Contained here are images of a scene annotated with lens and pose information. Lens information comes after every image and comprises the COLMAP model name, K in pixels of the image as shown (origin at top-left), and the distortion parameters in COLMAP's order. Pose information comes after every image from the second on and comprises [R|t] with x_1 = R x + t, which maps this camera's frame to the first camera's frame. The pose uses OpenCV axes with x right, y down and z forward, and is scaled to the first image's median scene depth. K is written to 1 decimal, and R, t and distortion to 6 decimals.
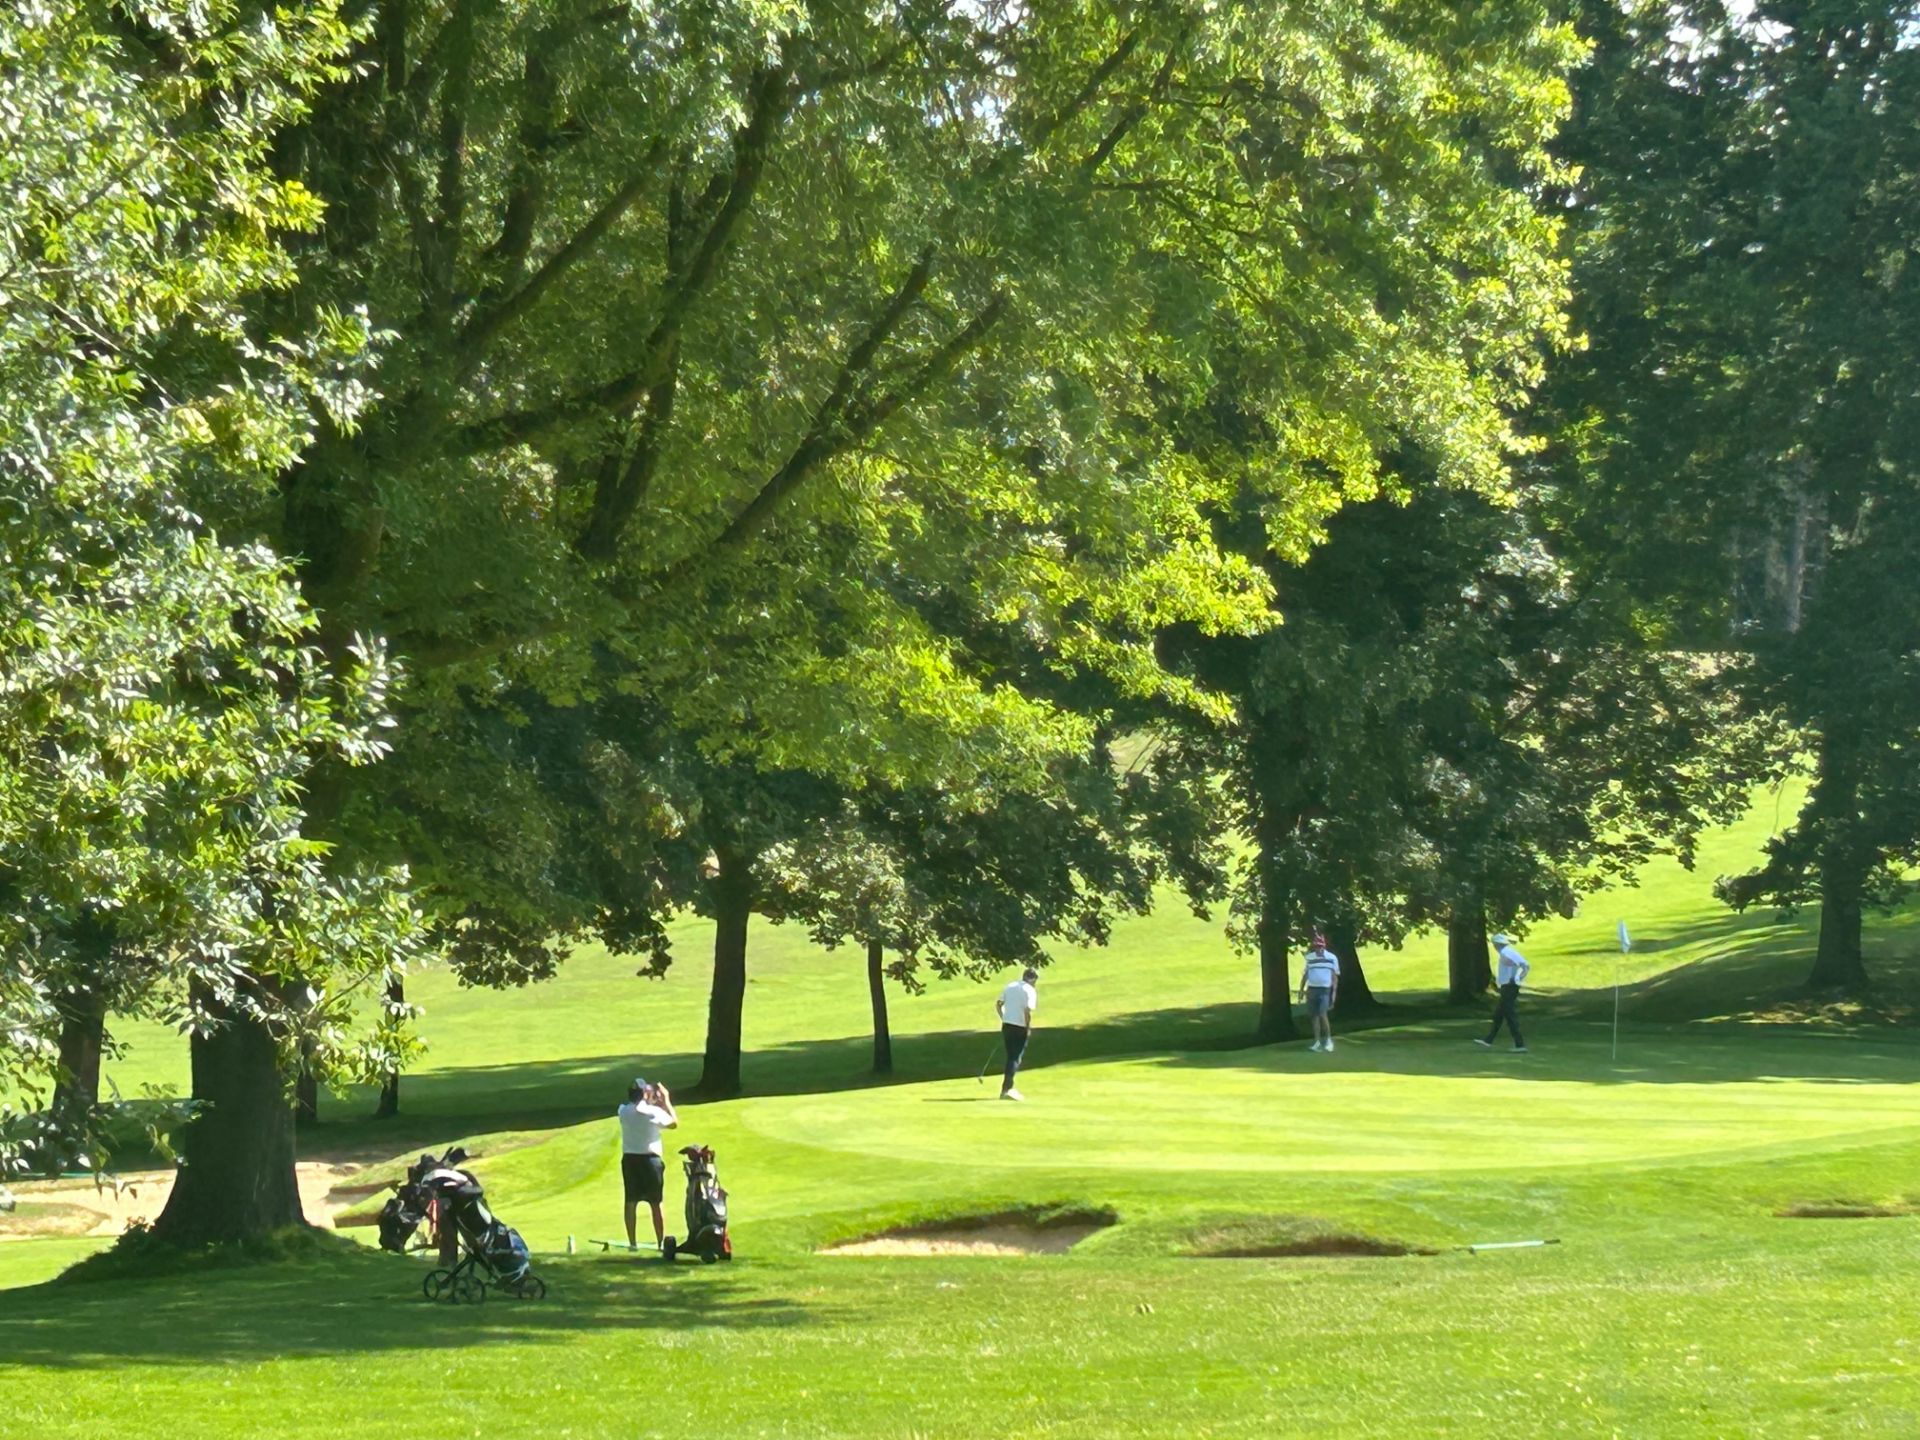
lens RADIAL K [[5199.2, 0, 960.0], [0, 5199.2, 720.0], [0, 0, 1]] dist [0.059961, 0.274667]
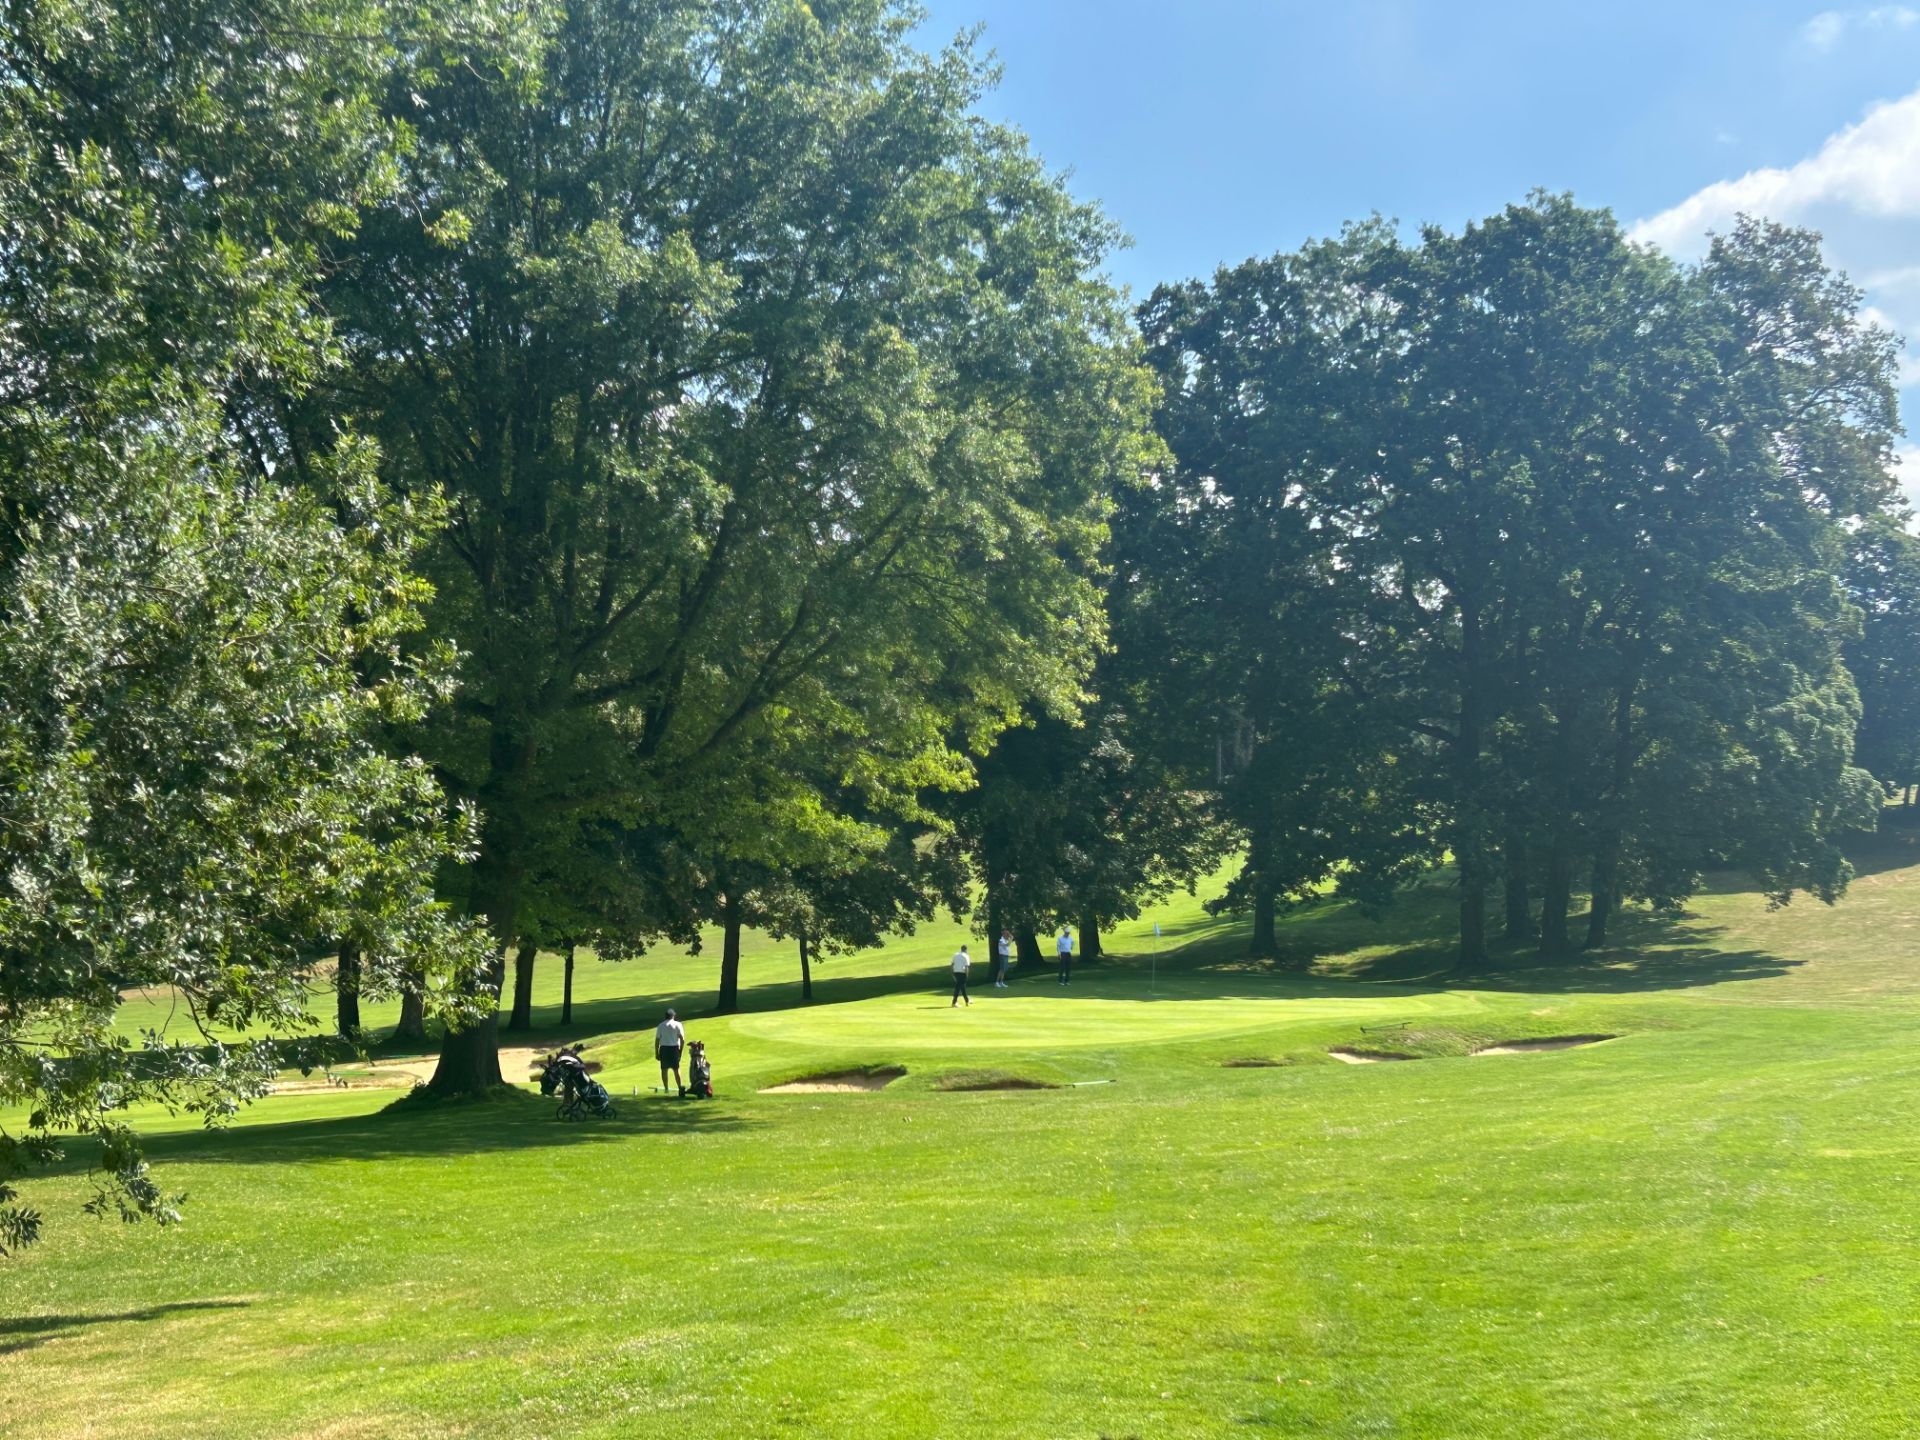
lens RADIAL K [[2452.6, 0, 960.0], [0, 2452.6, 720.0], [0, 0, 1]] dist [0.057752, -0.067525]
pose [[0.999188, -0.009267, 0.039202, 0.013843], [0.010942, 0.999028, -0.042711, -0.001985], [-0.038768, 0.043105, 0.998318, 0.016606]]
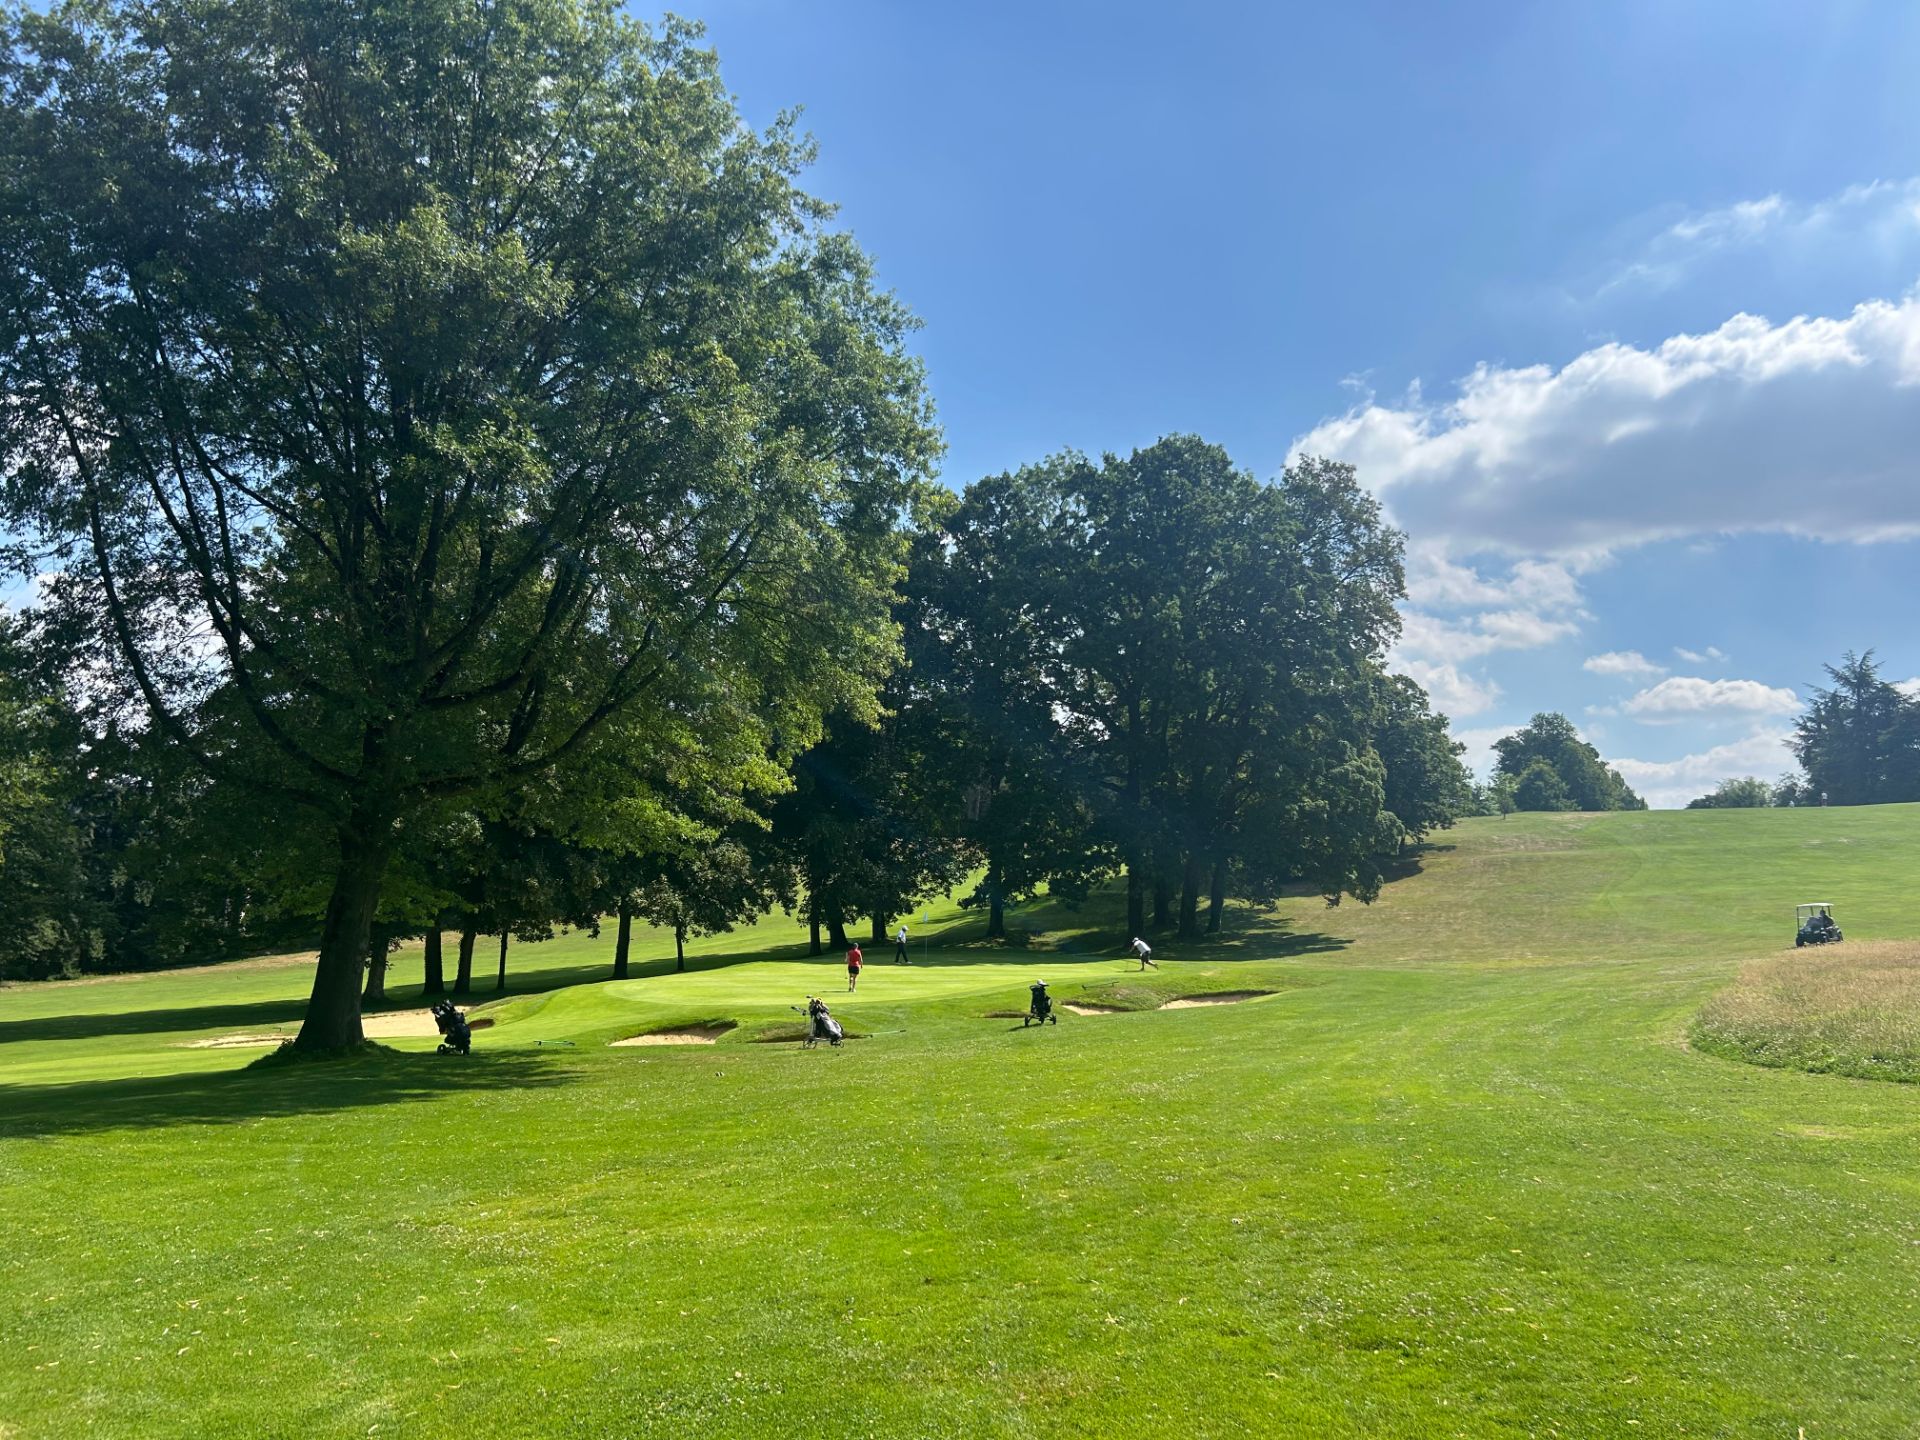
lens RADIAL K [[1430.4, 0, 955.7], [0, 1430.4, 714.6], [0, 0, 1]] dist [0.052138, -0.056432]
pose [[0.989254, 0.005716, 0.146097, 0.031199], [0.009913, 0.994314, -0.106029, 0.017768], [-0.145872, 0.106338, 0.983572, 0.249913]]
